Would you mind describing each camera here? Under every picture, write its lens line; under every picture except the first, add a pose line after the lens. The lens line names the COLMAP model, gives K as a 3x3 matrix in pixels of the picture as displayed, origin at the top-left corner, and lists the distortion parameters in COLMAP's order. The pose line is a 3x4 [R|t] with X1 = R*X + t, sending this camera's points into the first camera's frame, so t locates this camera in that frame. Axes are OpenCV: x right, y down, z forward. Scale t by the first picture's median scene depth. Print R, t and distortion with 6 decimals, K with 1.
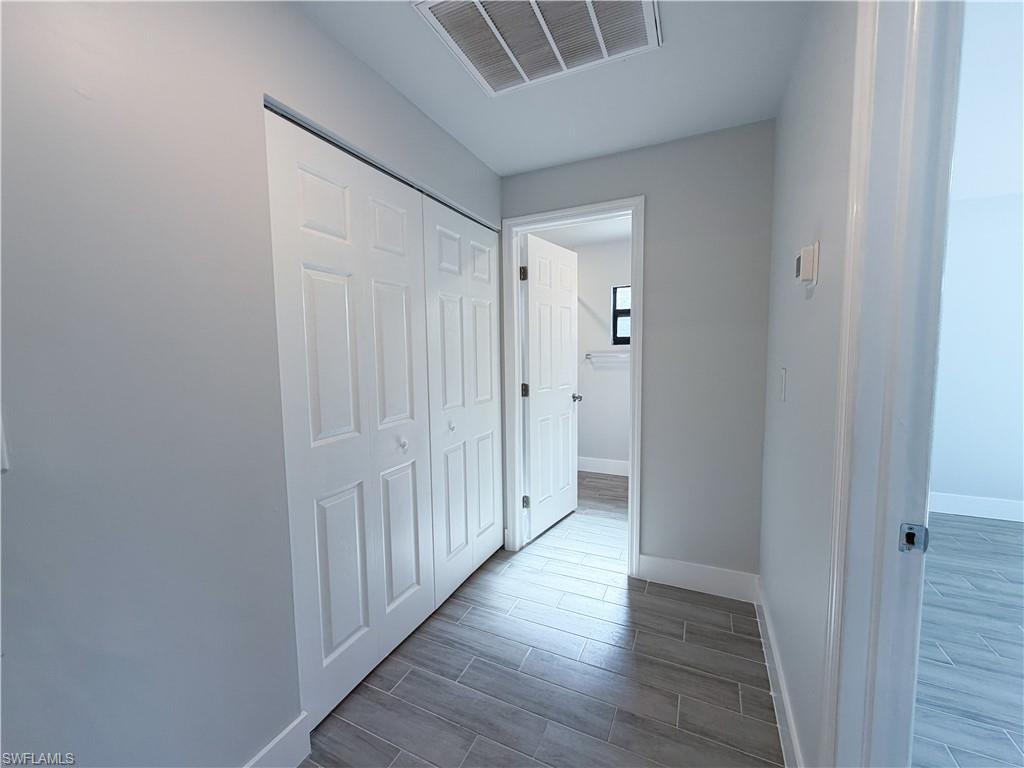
lens RADIAL K [[409.0, 0, 512.0], [0, 409.0, 384.0], [0, 0, 1]] dist [0.000651, 0.000043]
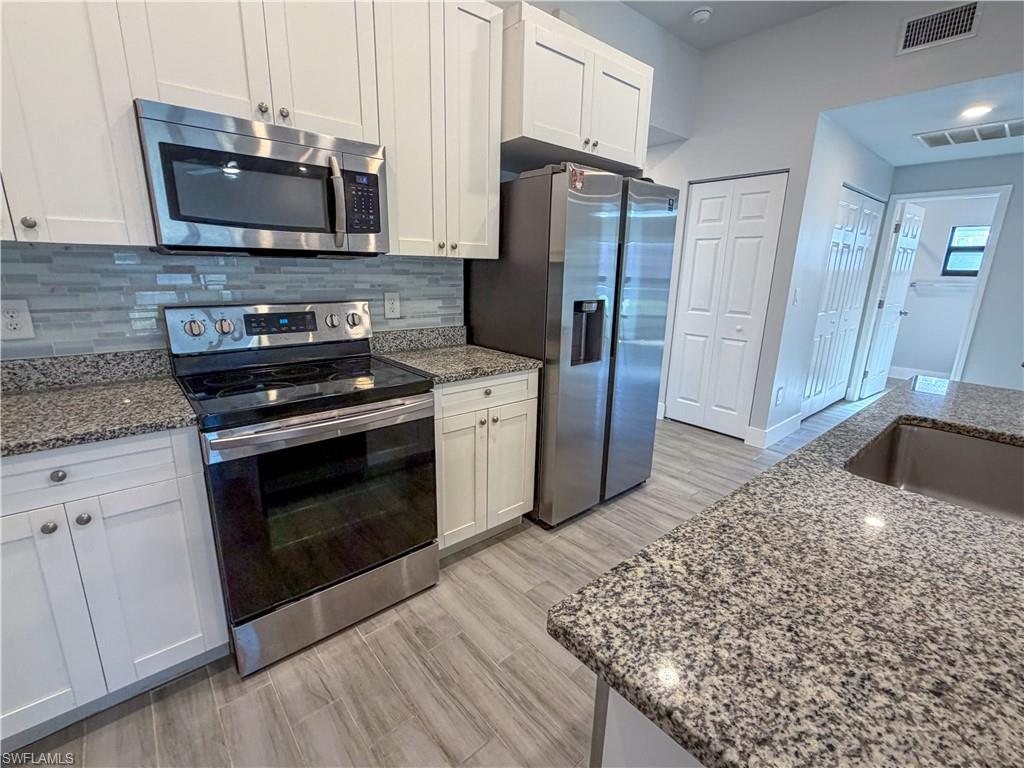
lens RADIAL K [[460.9, 0, 512.0], [0, 460.9, 384.0], [0, 0, 1]] dist [-0.004389, 0.000583]
pose [[0.914264, 0.133038, -0.382651, -0.361077], [-0.069298, 0.981977, 0.175835, 0.069389], [0.399148, -0.134243, 0.907006, -0.809626]]
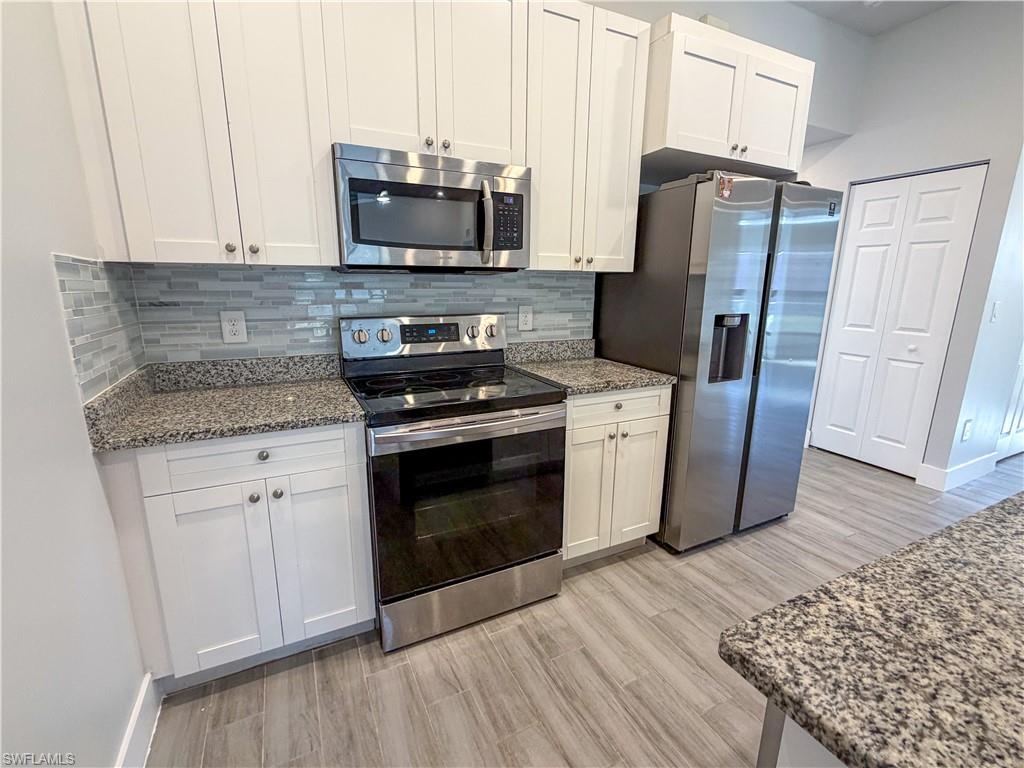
lens RADIAL K [[460.9, 0, 512.0], [0, 460.9, 384.0], [0, 0, 1]] dist [-0.004389, 0.000583]
pose [[0.787424, 0.156943, -0.596098, -0.438131], [-0.071951, 0.983836, 0.163983, 0.083350], [0.612198, -0.086234, 0.785988, -0.888585]]
